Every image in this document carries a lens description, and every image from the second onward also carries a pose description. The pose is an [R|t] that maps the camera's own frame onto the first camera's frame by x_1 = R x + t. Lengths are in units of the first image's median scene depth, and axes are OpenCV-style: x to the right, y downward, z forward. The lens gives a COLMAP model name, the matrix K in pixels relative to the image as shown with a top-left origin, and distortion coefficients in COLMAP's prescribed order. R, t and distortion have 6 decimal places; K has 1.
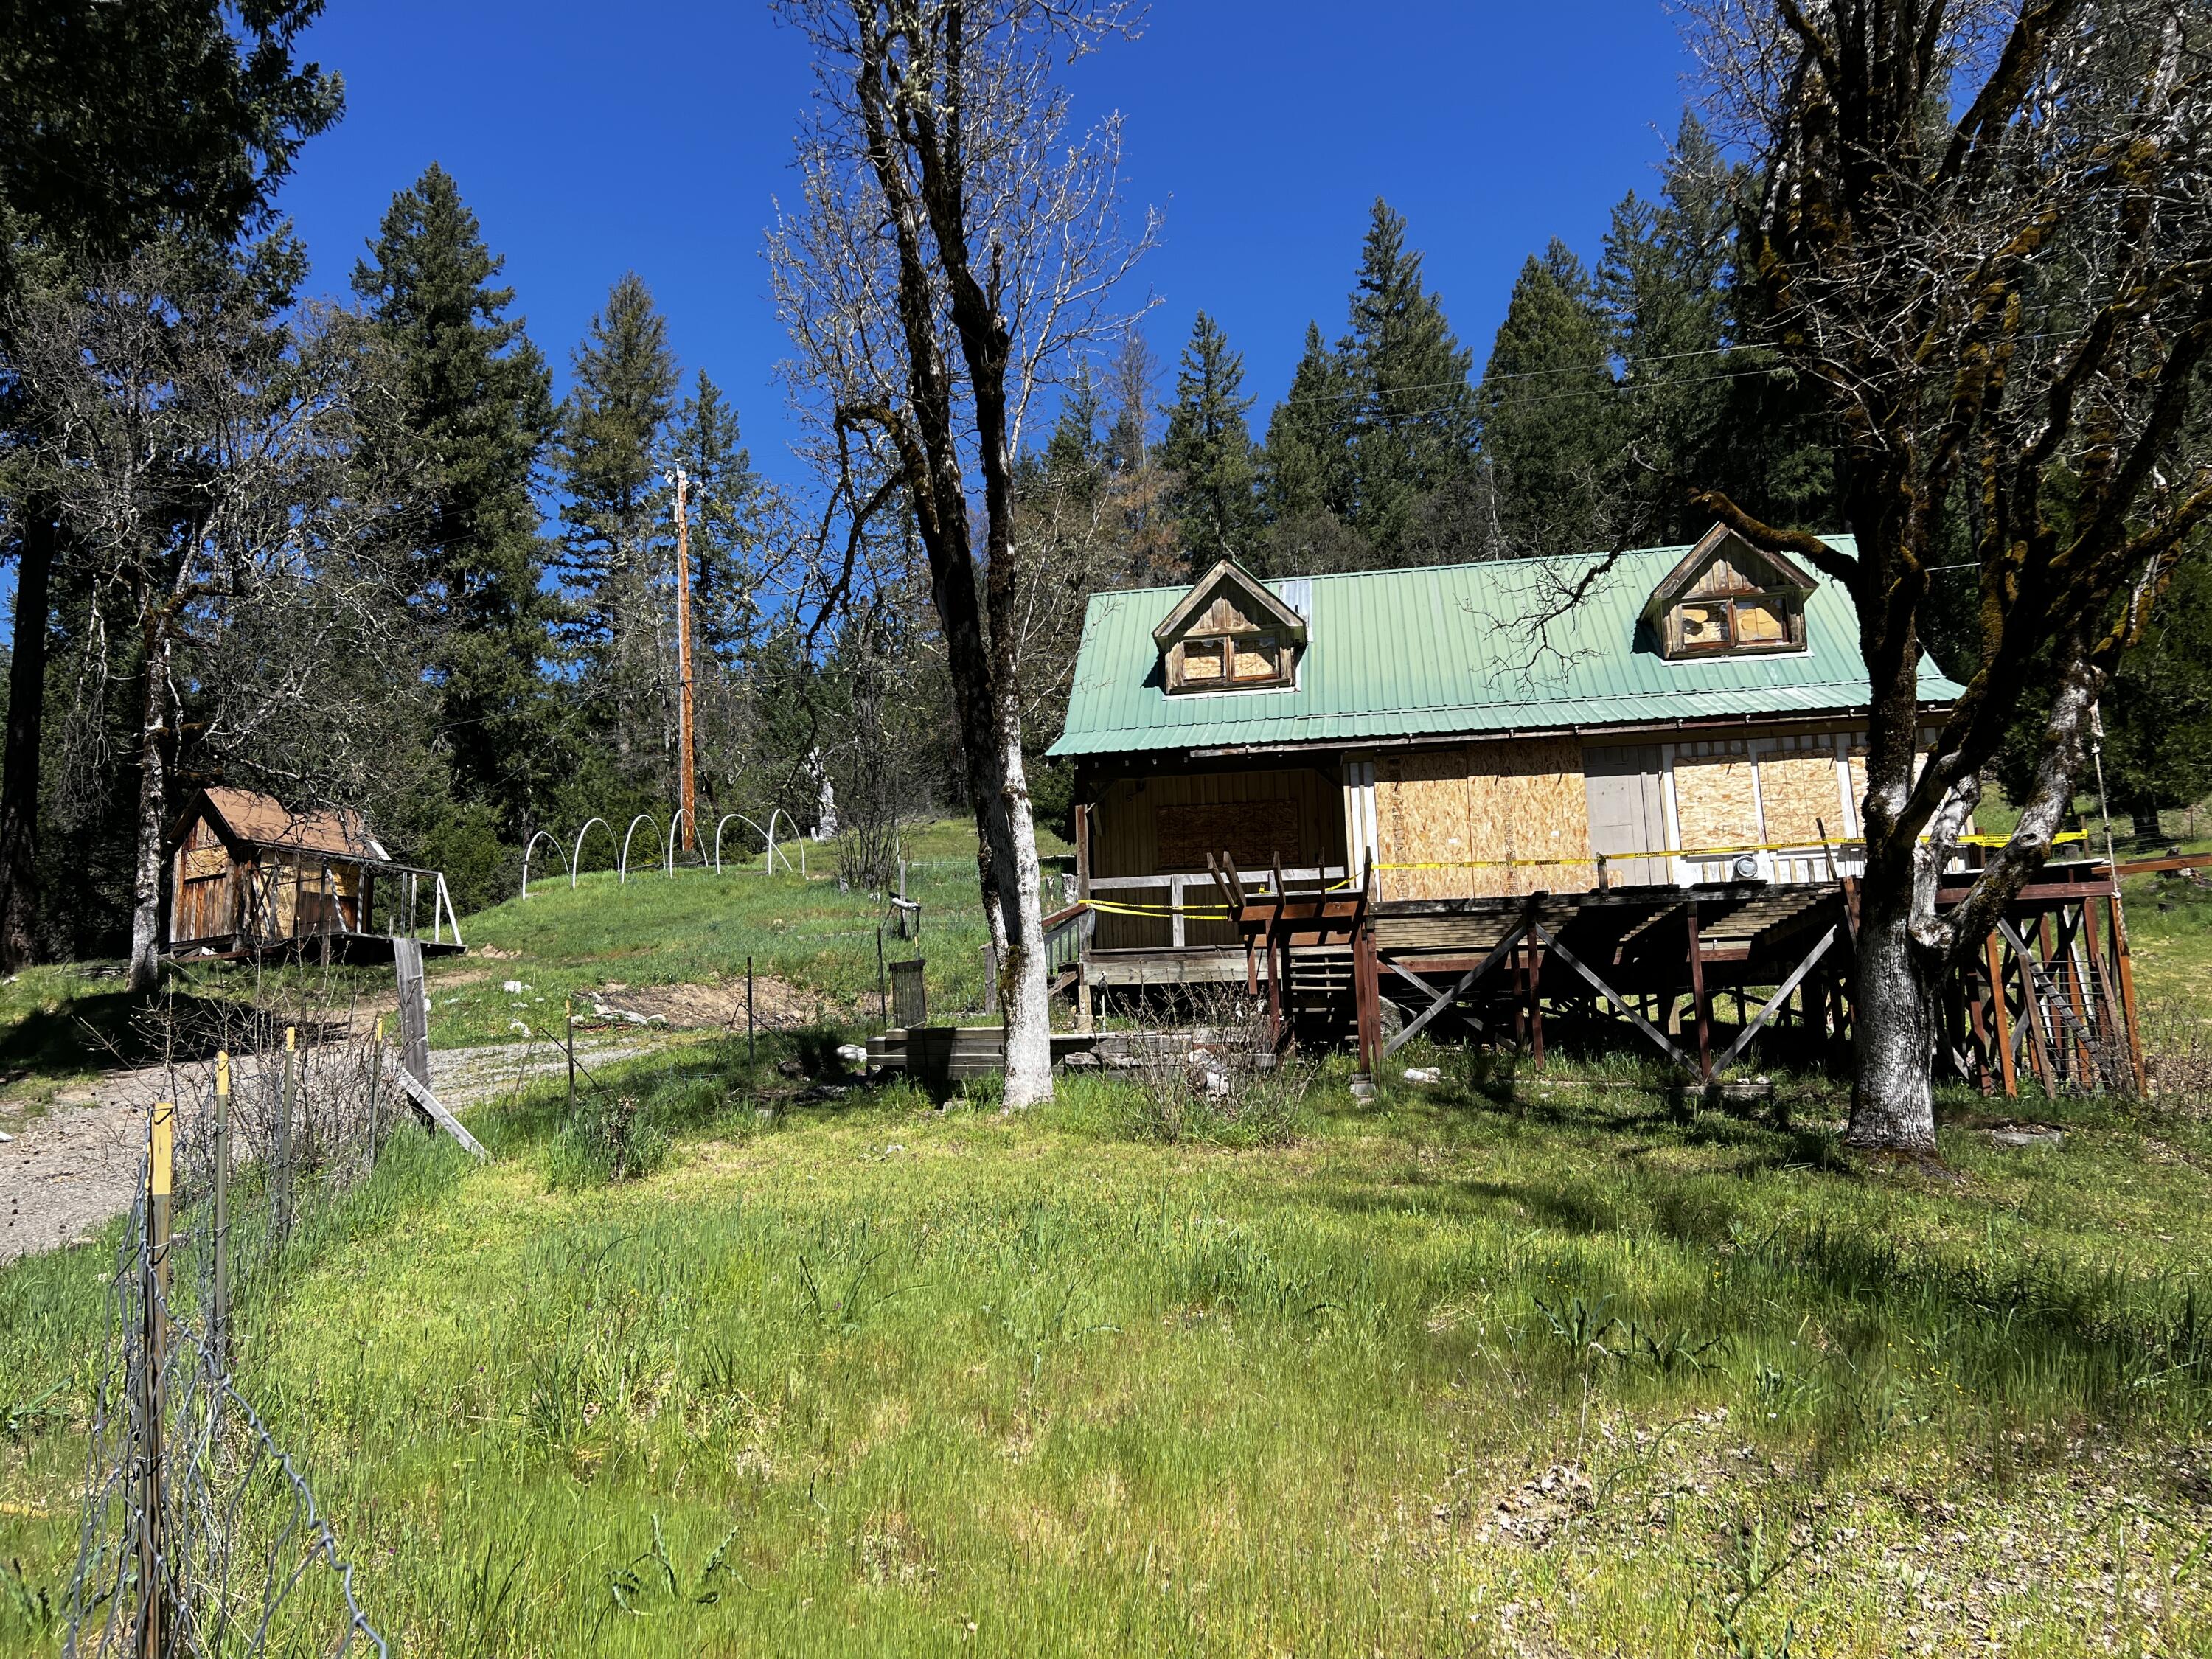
lens RADIAL K [[1675.4, 0, 1119.1], [0, 1675.4, 840.2], [0, 0, 1]] dist [0.063451, -0.065277]
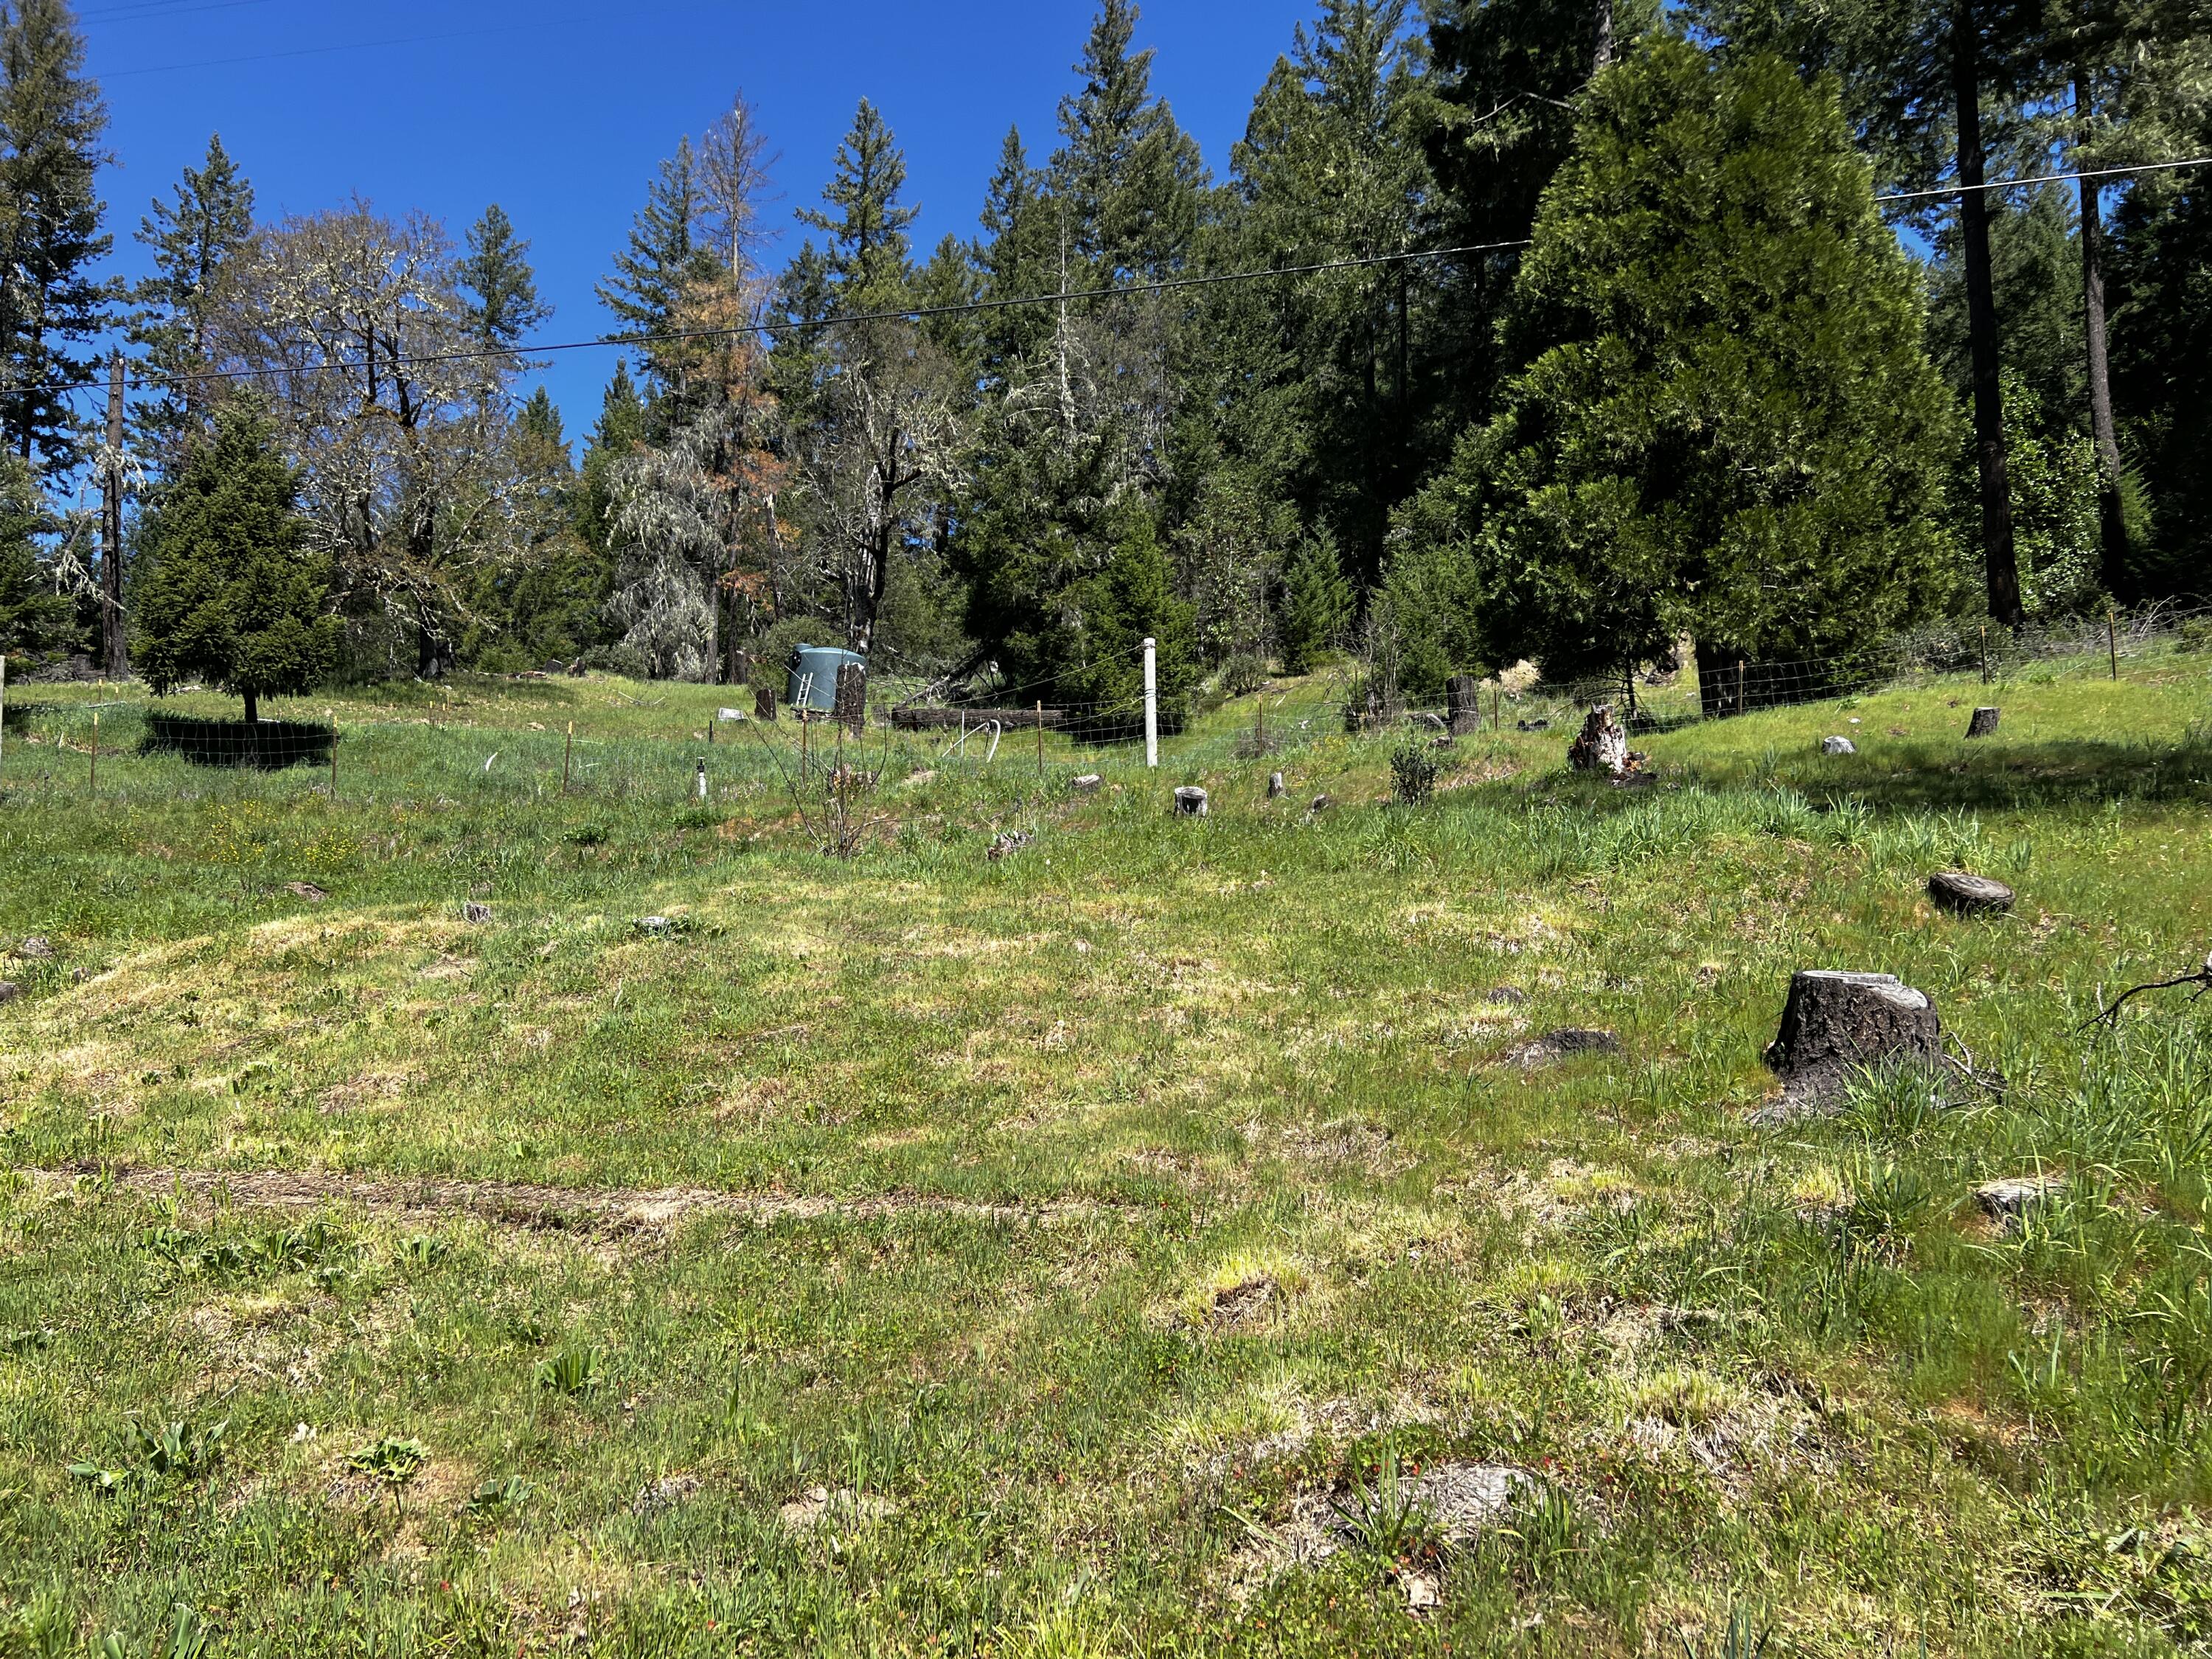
lens RADIAL K [[1675.4, 0, 1108.1], [0, 1675.4, 827.8], [0, 0, 1]] dist [0.063451, -0.065277]
pose [[0.998910, 0.045581, 0.010105, 0.992459], [-0.045730, 0.998841, 0.015026, 0.075746], [-0.009408, -0.015472, 0.999836, 1.107844]]
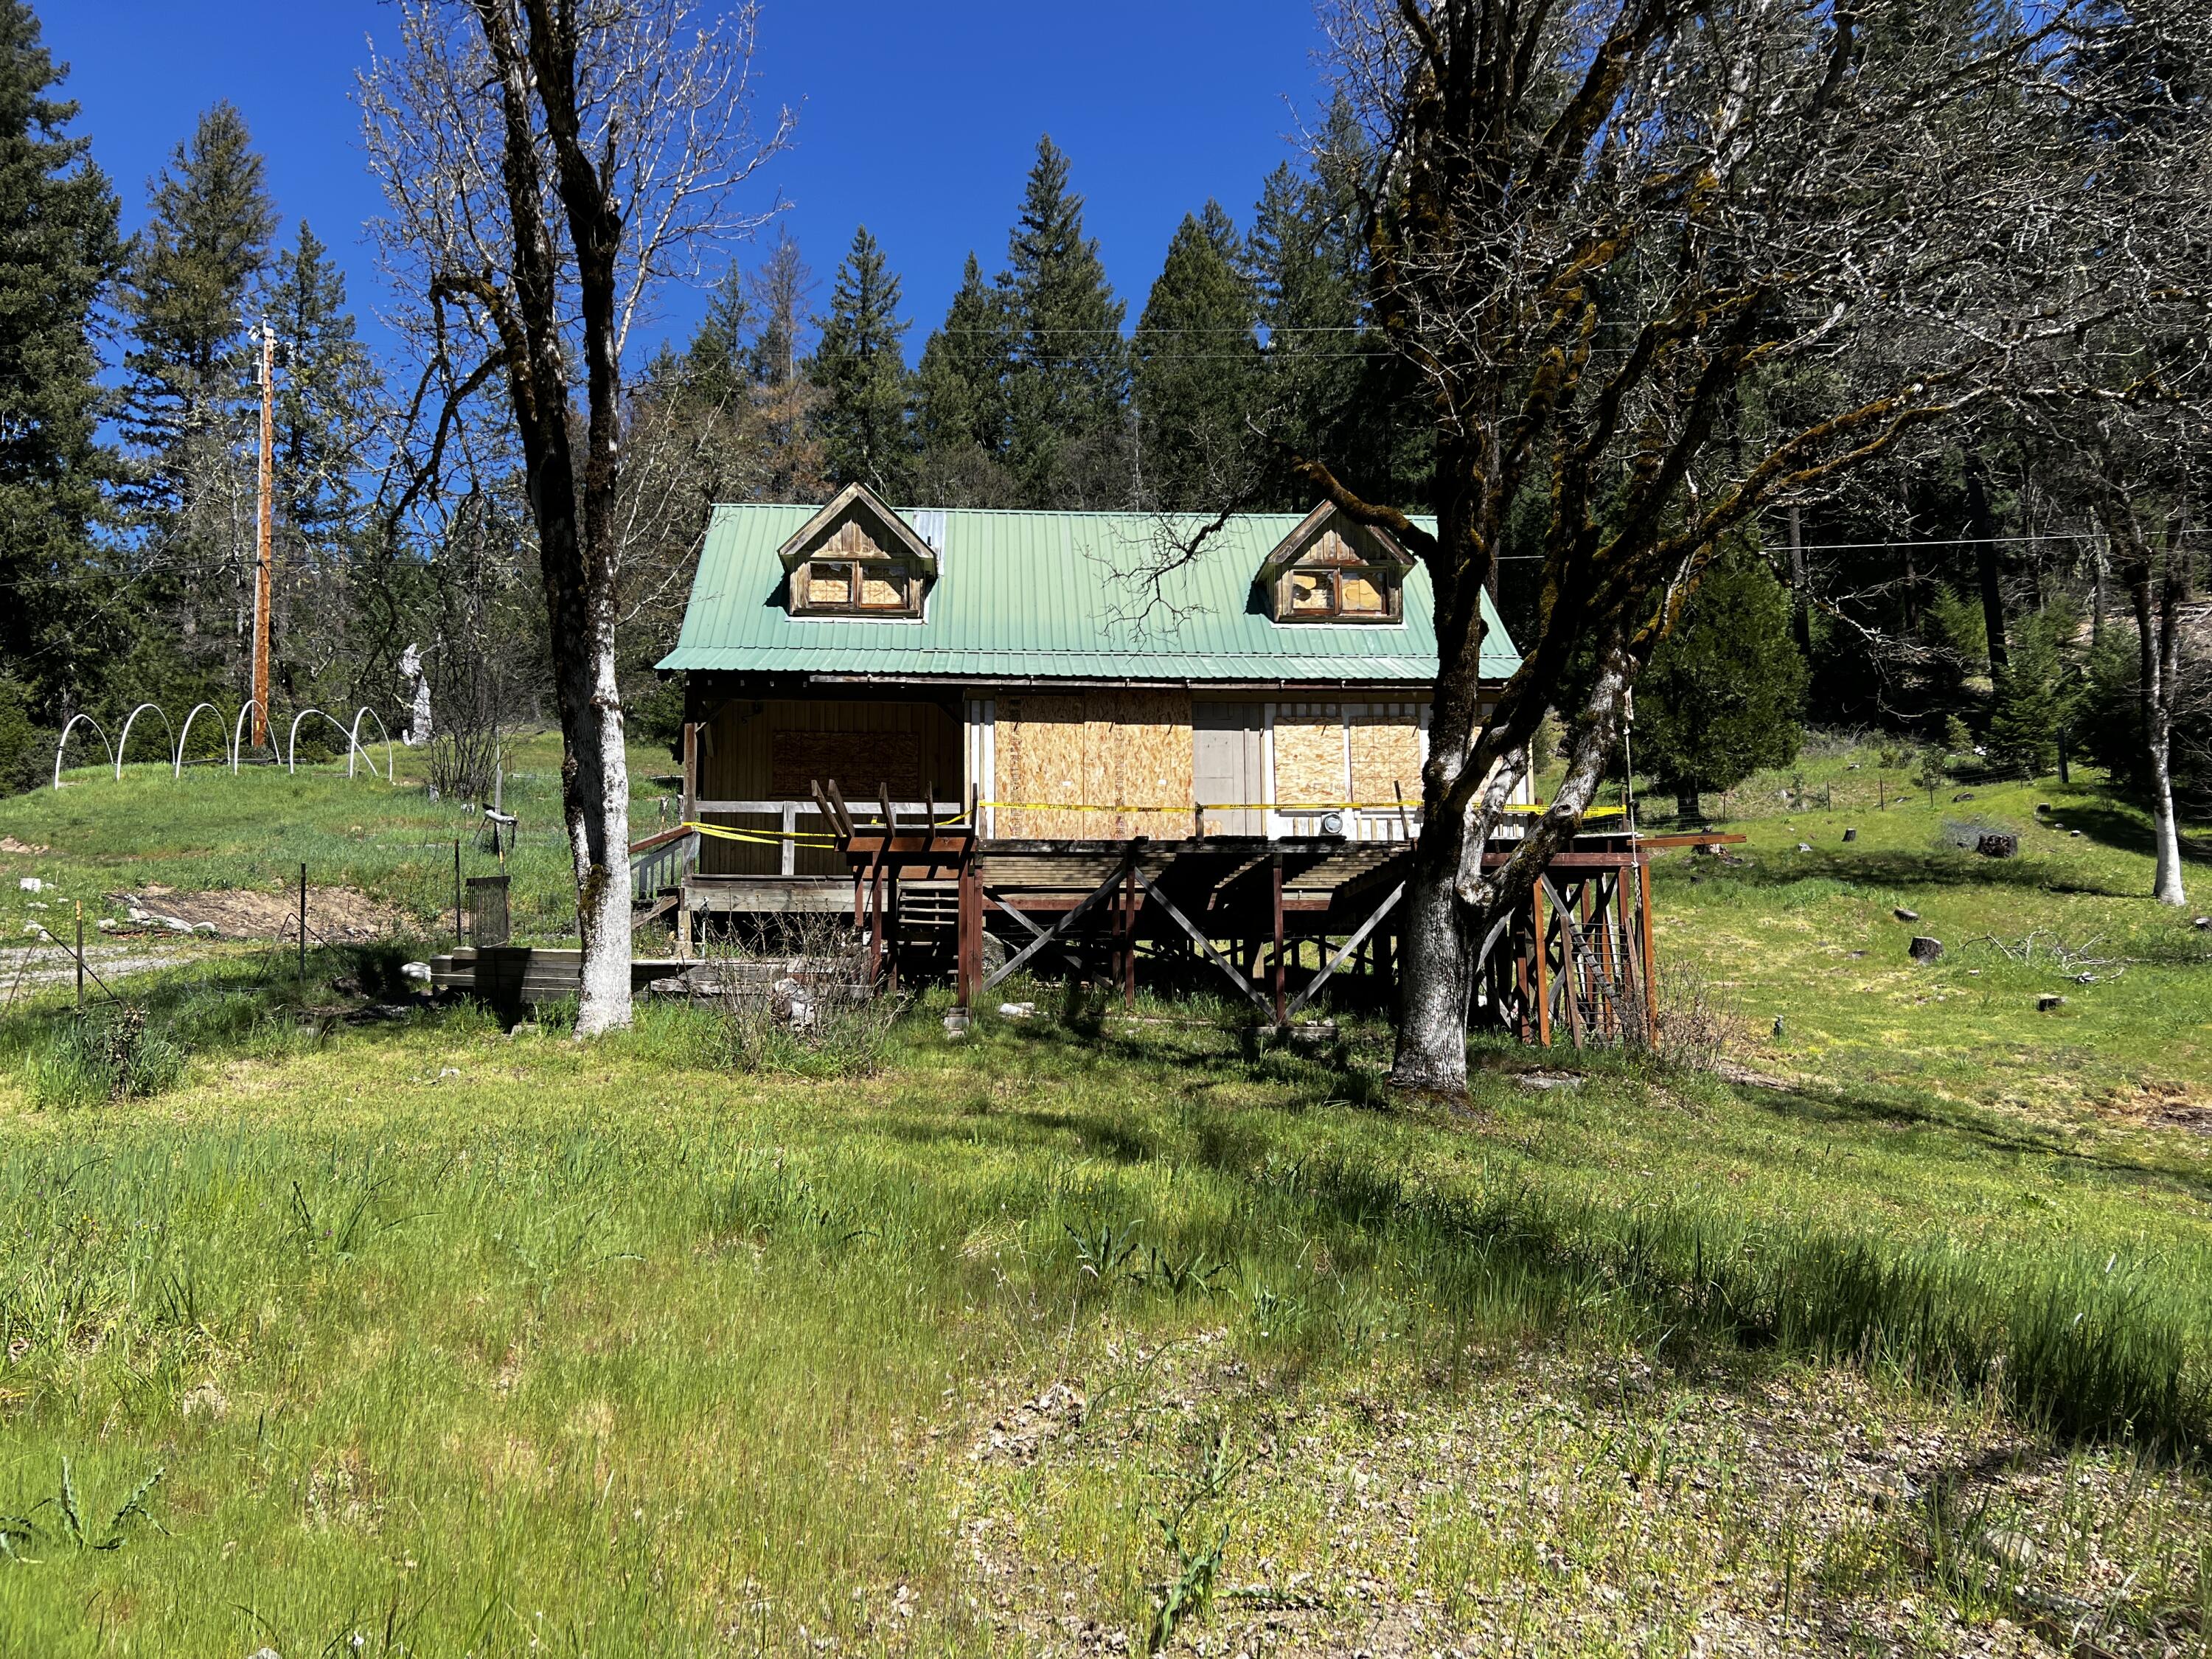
lens RADIAL K [[1675.4, 0, 1104.2], [0, 1675.4, 839.9], [0, 0, 1]] dist [0.063451, -0.065277]
pose [[0.977112, 0.050966, 0.206532, 0.016339], [-0.058893, 0.997738, 0.032416, 0.000544], [-0.204412, -0.043838, 0.977903, 0.000152]]
